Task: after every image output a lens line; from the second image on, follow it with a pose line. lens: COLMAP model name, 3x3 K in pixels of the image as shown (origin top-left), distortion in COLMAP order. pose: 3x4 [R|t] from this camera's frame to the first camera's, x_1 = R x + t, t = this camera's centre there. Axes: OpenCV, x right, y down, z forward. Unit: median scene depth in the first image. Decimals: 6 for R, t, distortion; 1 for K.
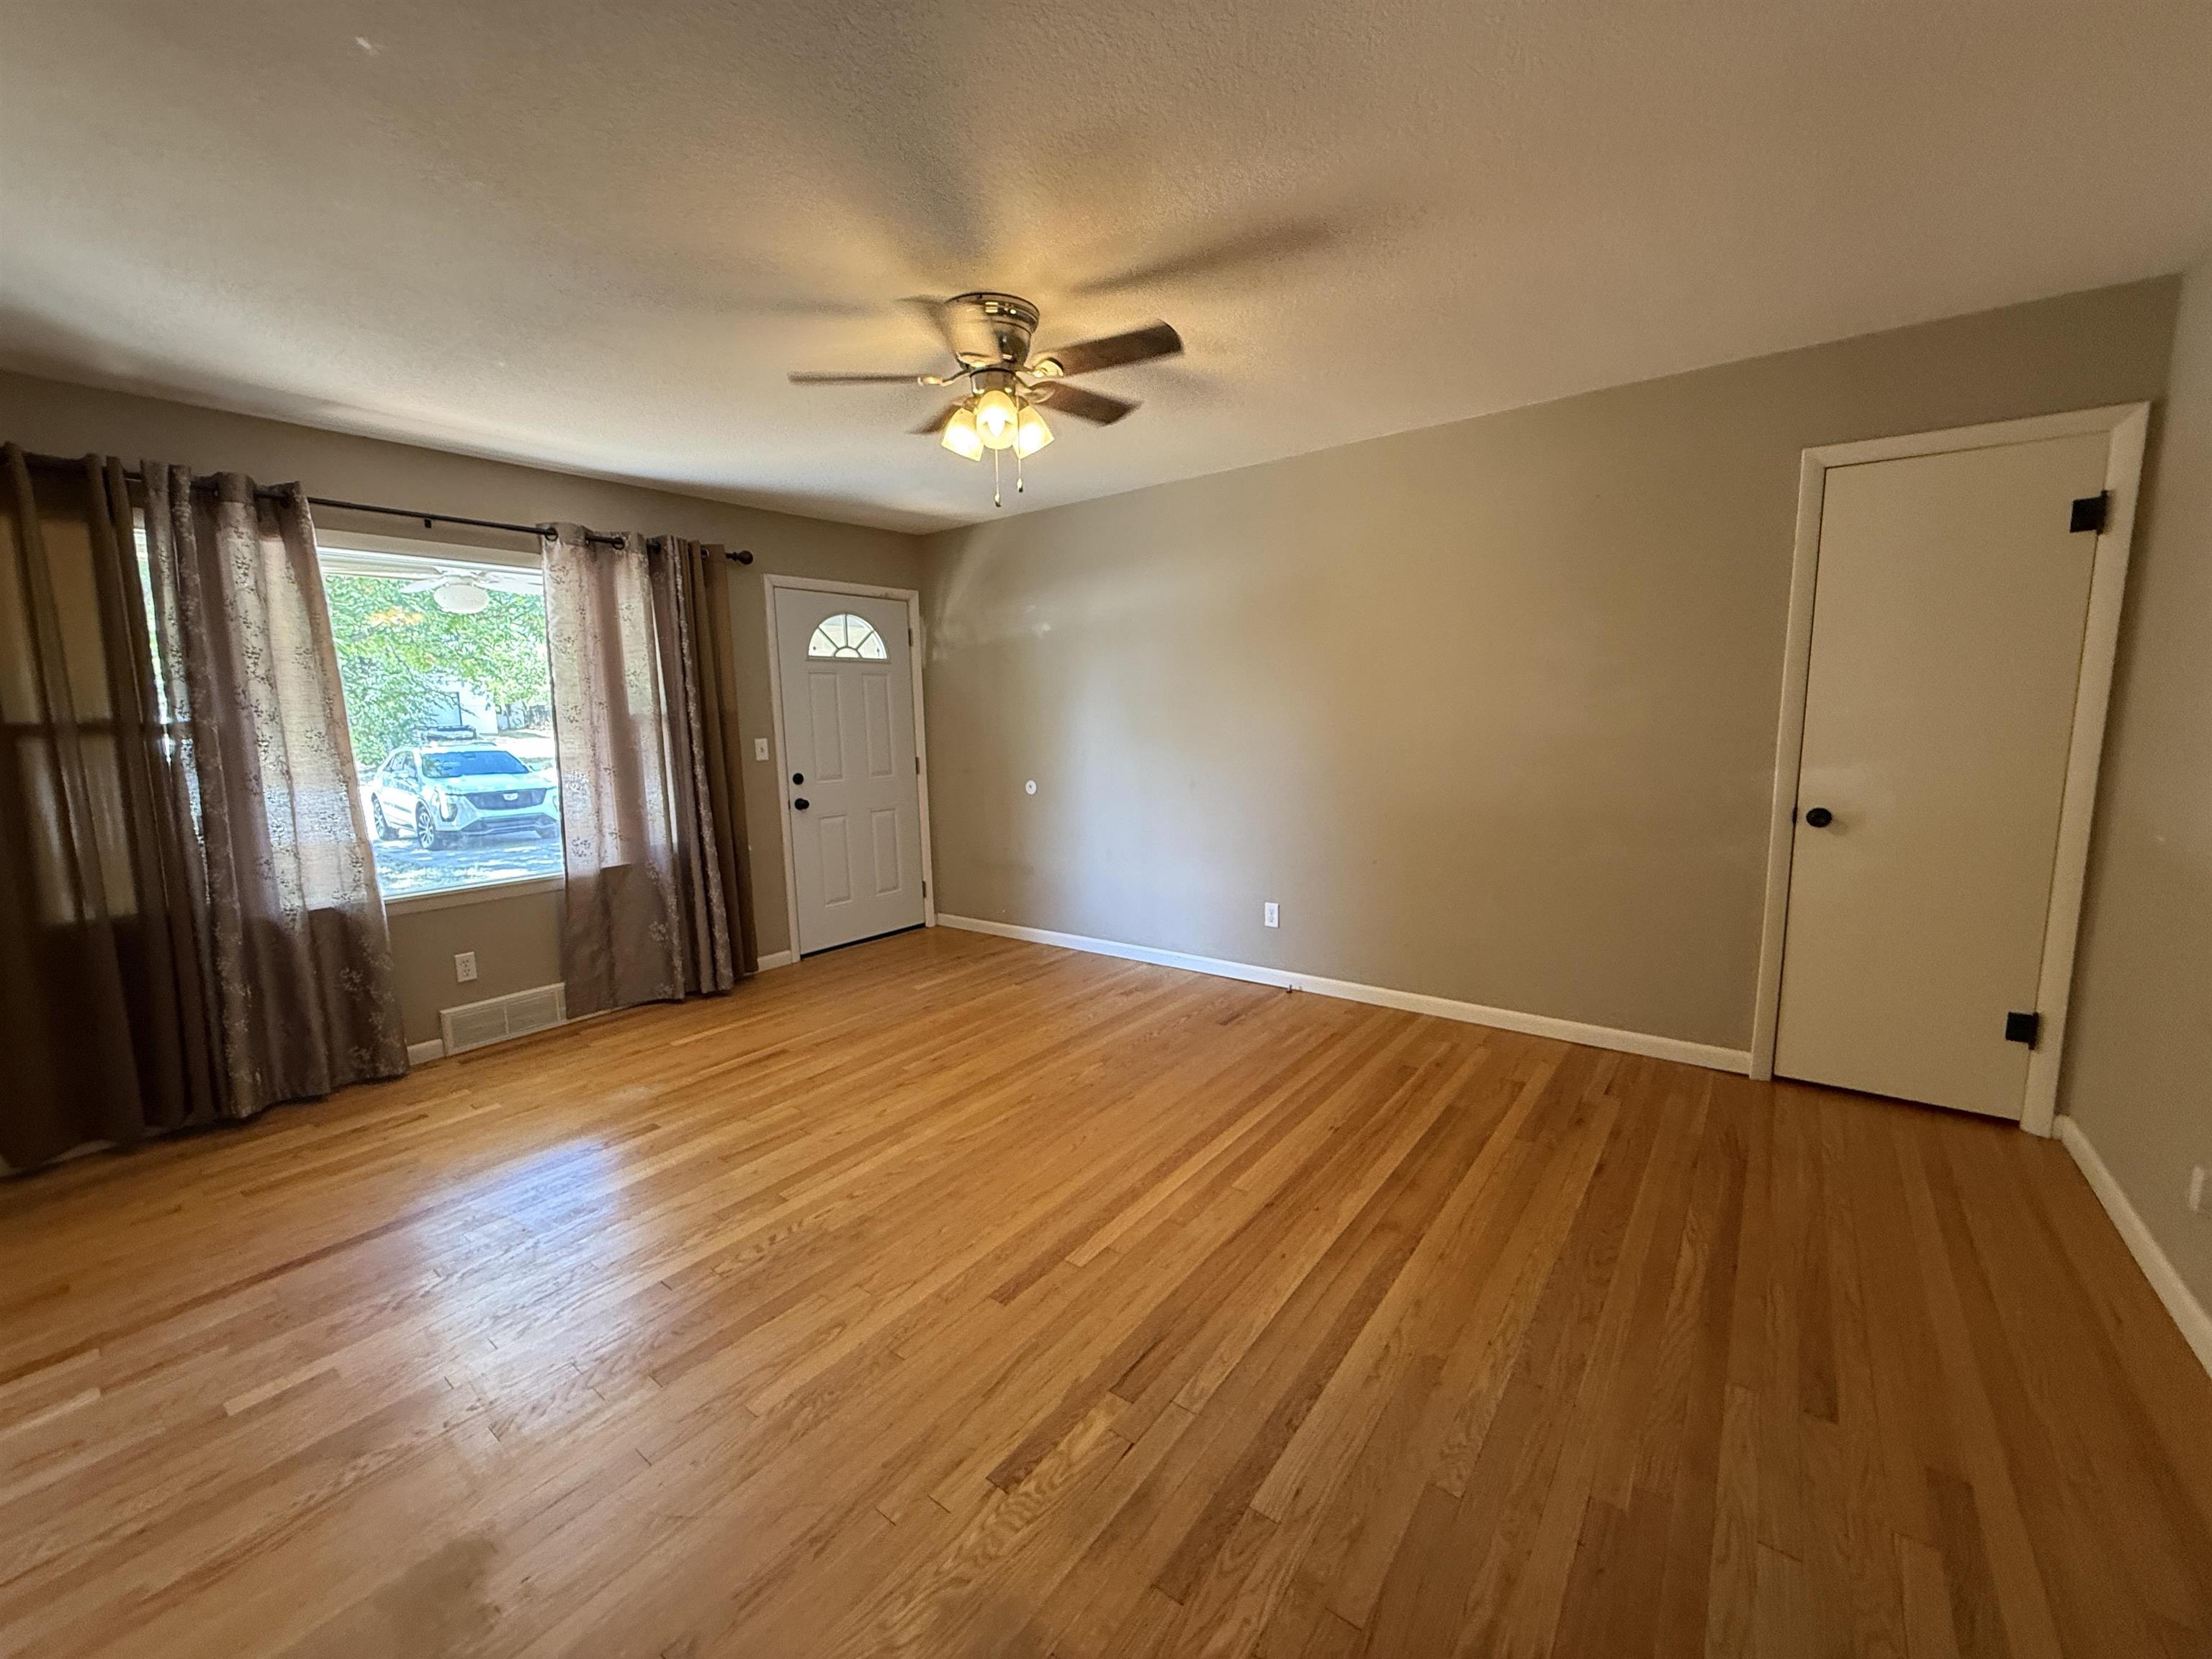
lens RADIAL K [[885.3, 0, 1101.0], [0, 885.3, 820.8], [0, 0, 1]] dist [-0.002343, 0.000895]
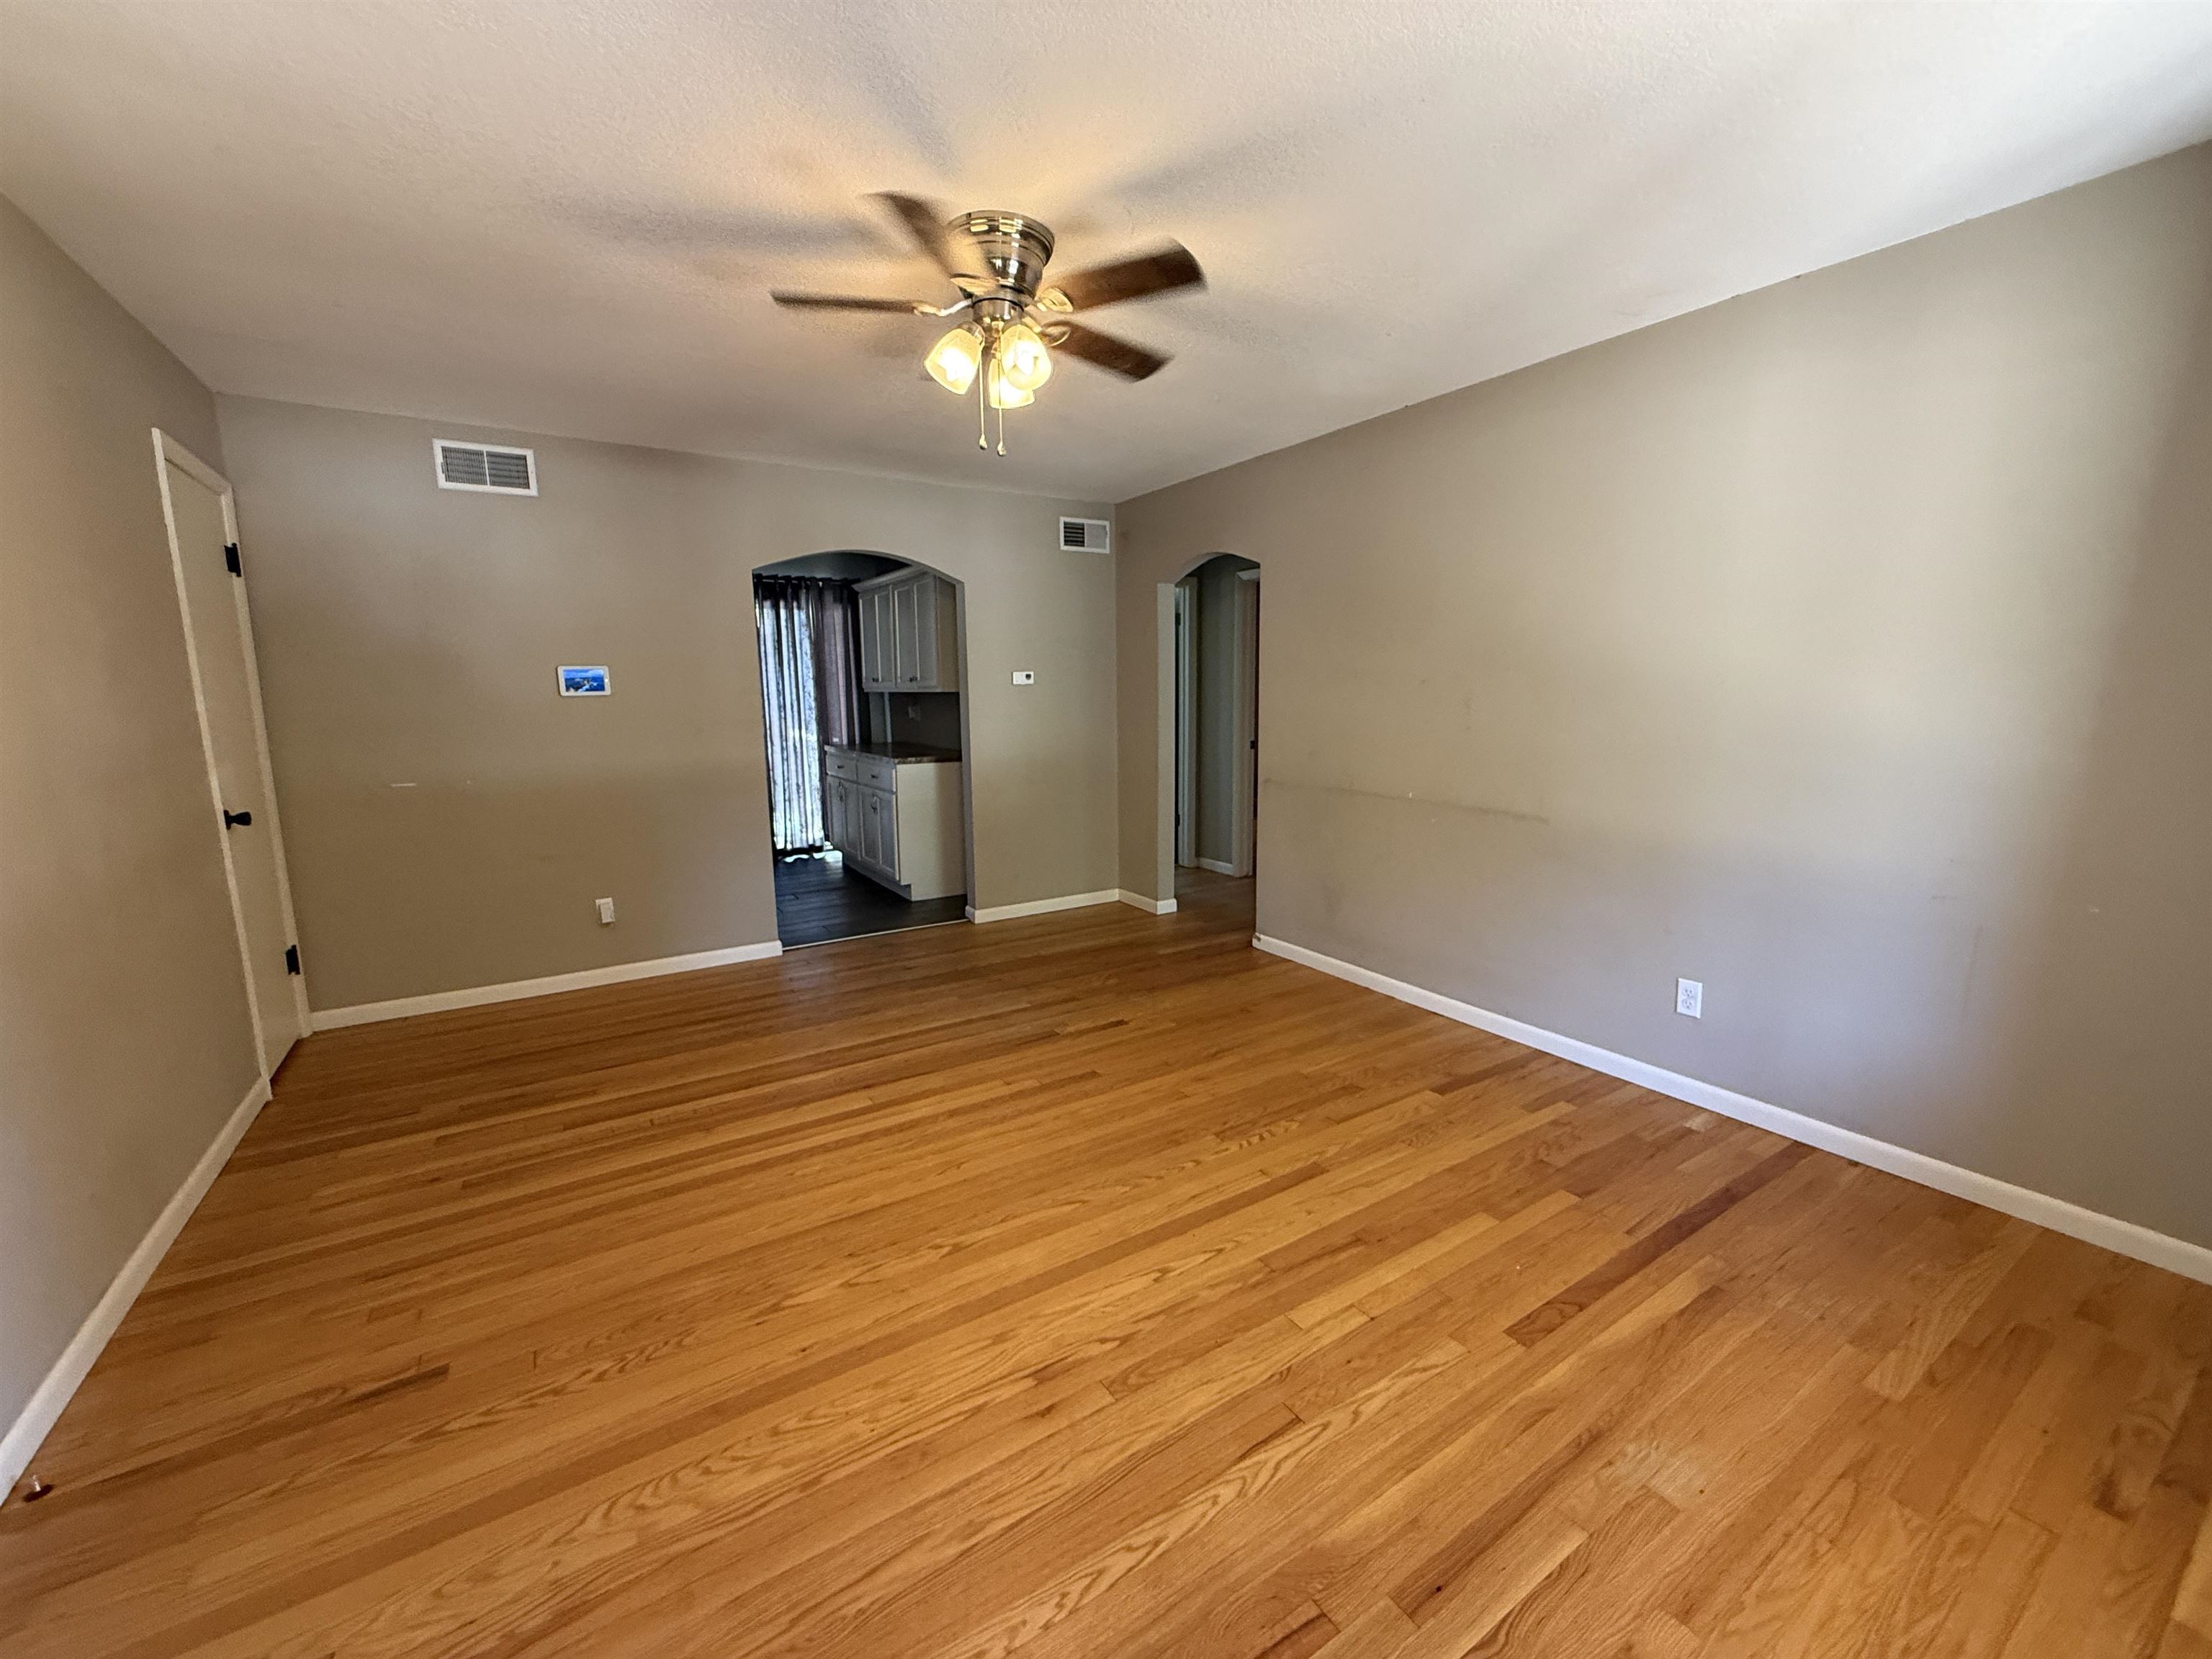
lens RADIAL K [[885.3, 0, 1103.6], [0, 885.3, 825.6], [0, 0, 1]] dist [-0.002343, 0.000895]
pose [[-0.940639, -0.020307, 0.338801, -0.584580], [0.075524, 0.960660, 0.267260, -0.247102], [-0.330900, 0.276983, -0.902101, 2.084446]]
